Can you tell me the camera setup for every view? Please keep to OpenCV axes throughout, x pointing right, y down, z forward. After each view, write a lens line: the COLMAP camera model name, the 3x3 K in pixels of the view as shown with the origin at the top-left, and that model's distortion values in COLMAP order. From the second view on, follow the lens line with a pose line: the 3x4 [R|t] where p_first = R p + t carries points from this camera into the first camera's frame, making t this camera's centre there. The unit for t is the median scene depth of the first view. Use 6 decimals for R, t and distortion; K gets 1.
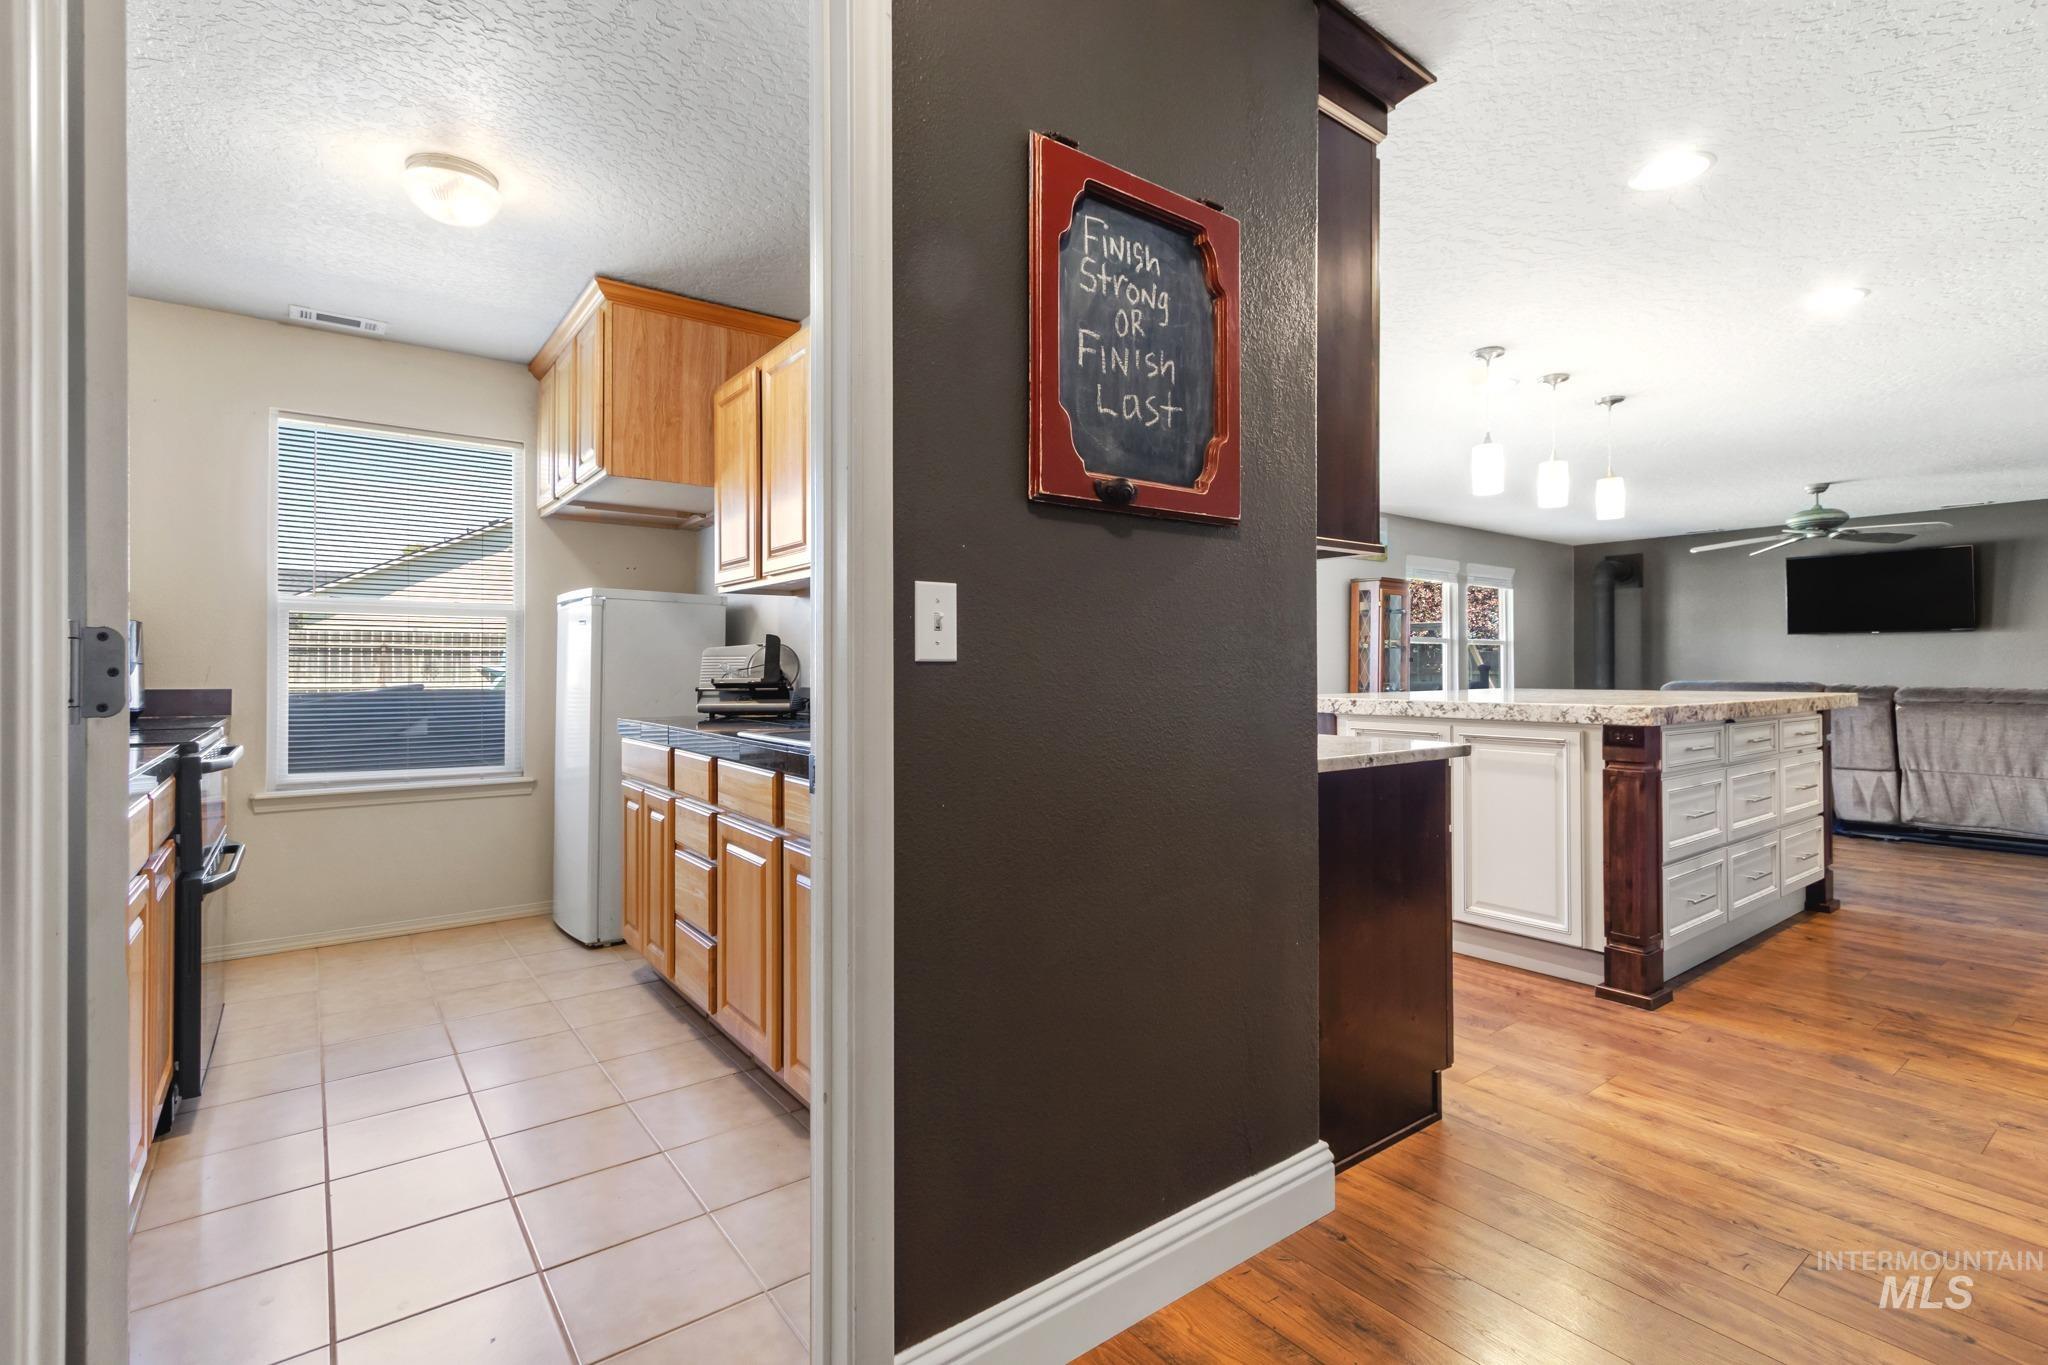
lens RADIAL K [[939.8, 0, 1024.0], [0, 939.8, 669.4], [0, 0, 1]] dist [0.011968, -0.004569]
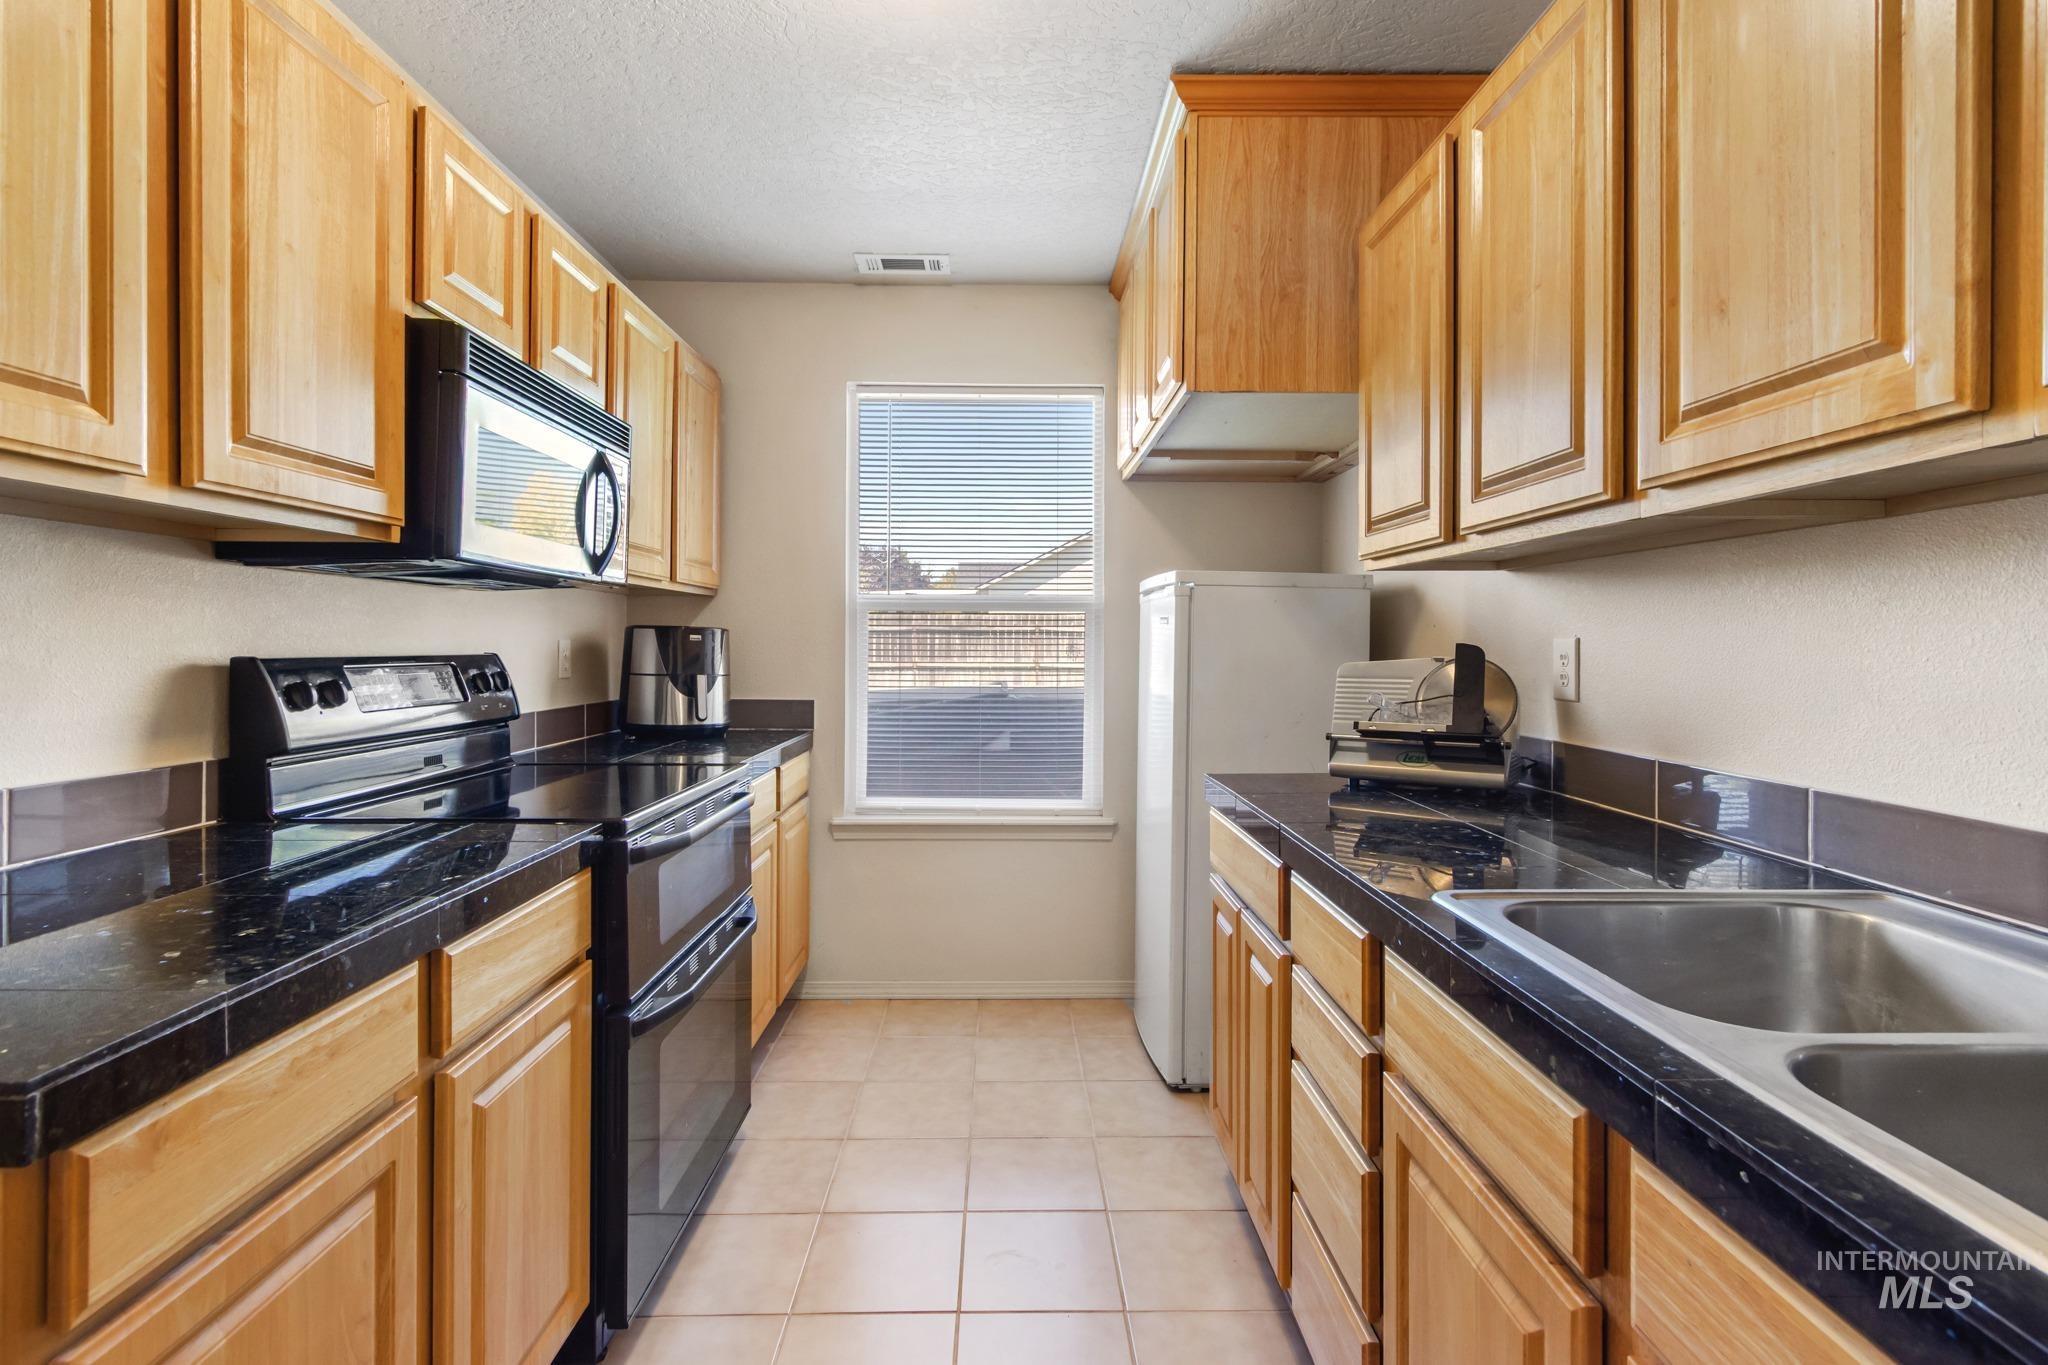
lens RADIAL K [[939.8, 0, 1021.3], [0, 939.8, 639.1], [0, 0, 1]] dist [0.011968, -0.004569]
pose [[0.805011, 0.001049, -0.593259, -0.151558], [-0.003493, 0.999989, -0.002971, -0.036899], [0.593250, 0.004464, 0.805006, 0.408549]]
